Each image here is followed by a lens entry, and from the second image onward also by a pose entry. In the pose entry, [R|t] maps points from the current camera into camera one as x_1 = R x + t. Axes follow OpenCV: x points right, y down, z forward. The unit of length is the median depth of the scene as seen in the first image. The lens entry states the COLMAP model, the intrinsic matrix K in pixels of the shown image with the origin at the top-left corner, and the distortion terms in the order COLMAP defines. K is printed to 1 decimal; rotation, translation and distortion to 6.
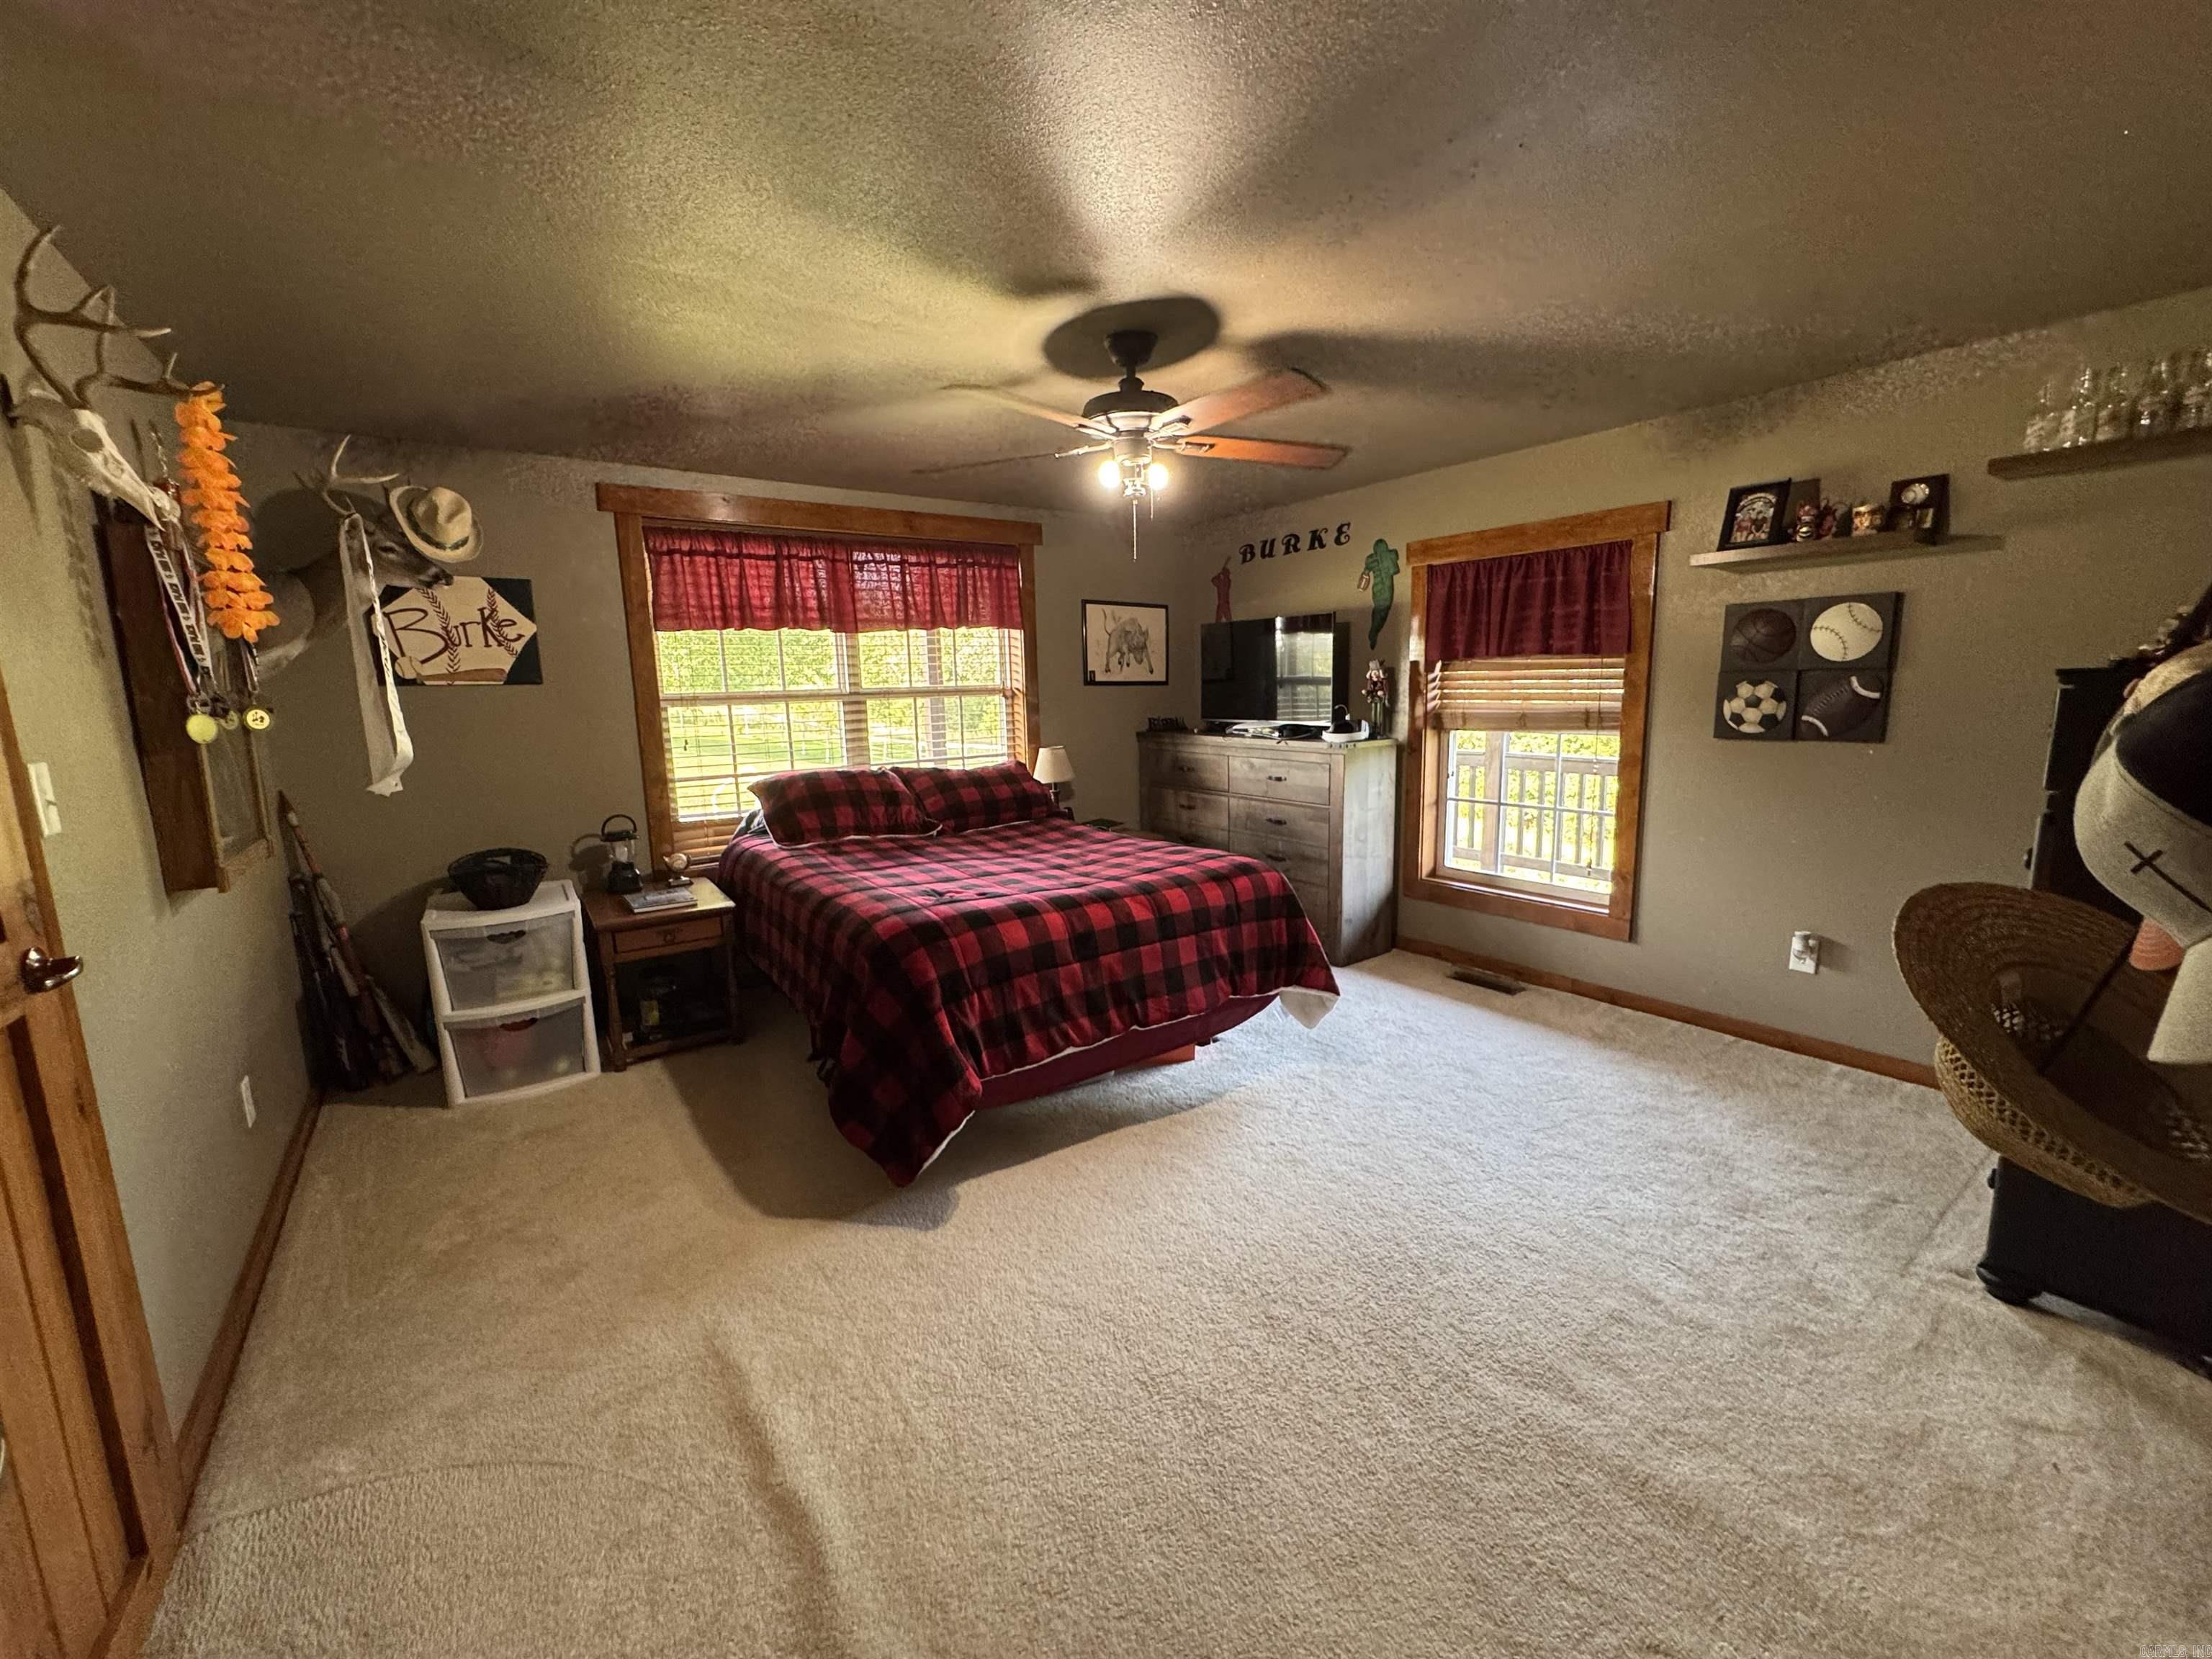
lens RADIAL K [[884.0, 0, 1097.9], [0, 884.0, 829.4], [0, 0, 1]] dist [-0.003315, 0.001591]
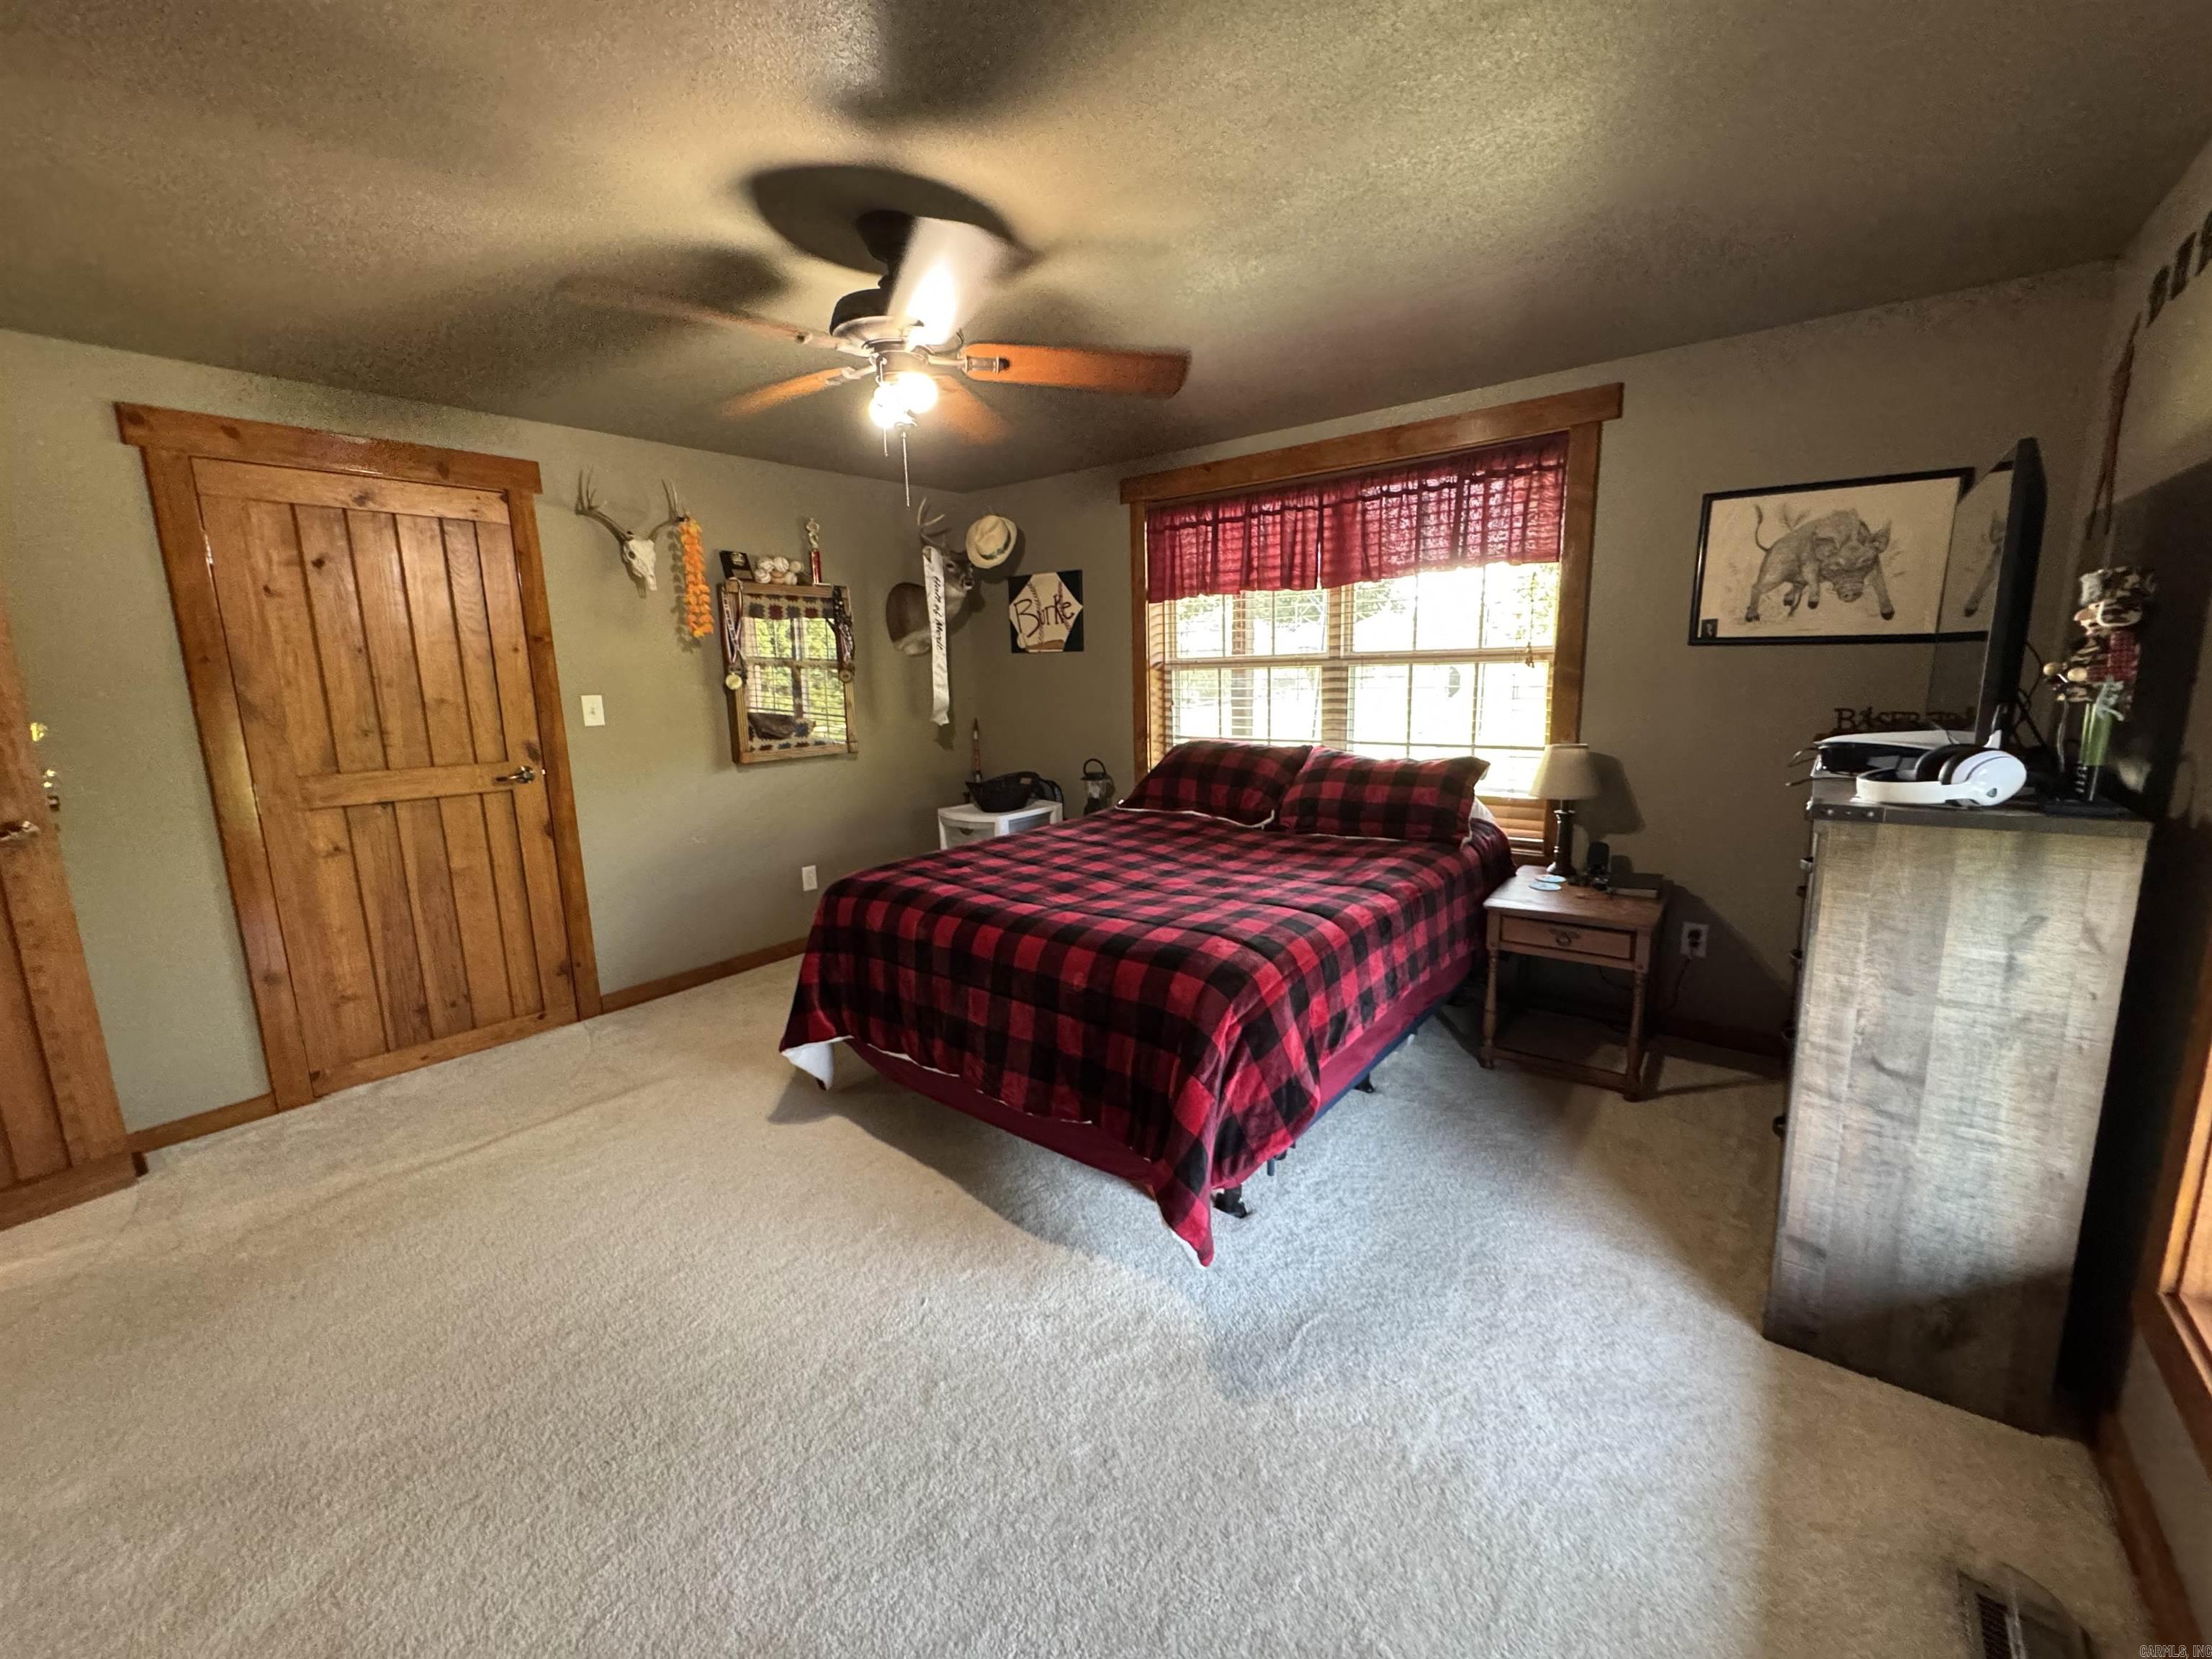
lens RADIAL K [[884.0, 0, 1099.8], [0, 884.0, 826.2], [0, 0, 1]] dist [-0.003315, 0.001591]
pose [[0.275564, 0.193320, -0.941643, 0.583847], [-0.131509, 0.977941, 0.162287, -0.116478], [0.952245, 0.079114, 0.294908, 0.606599]]
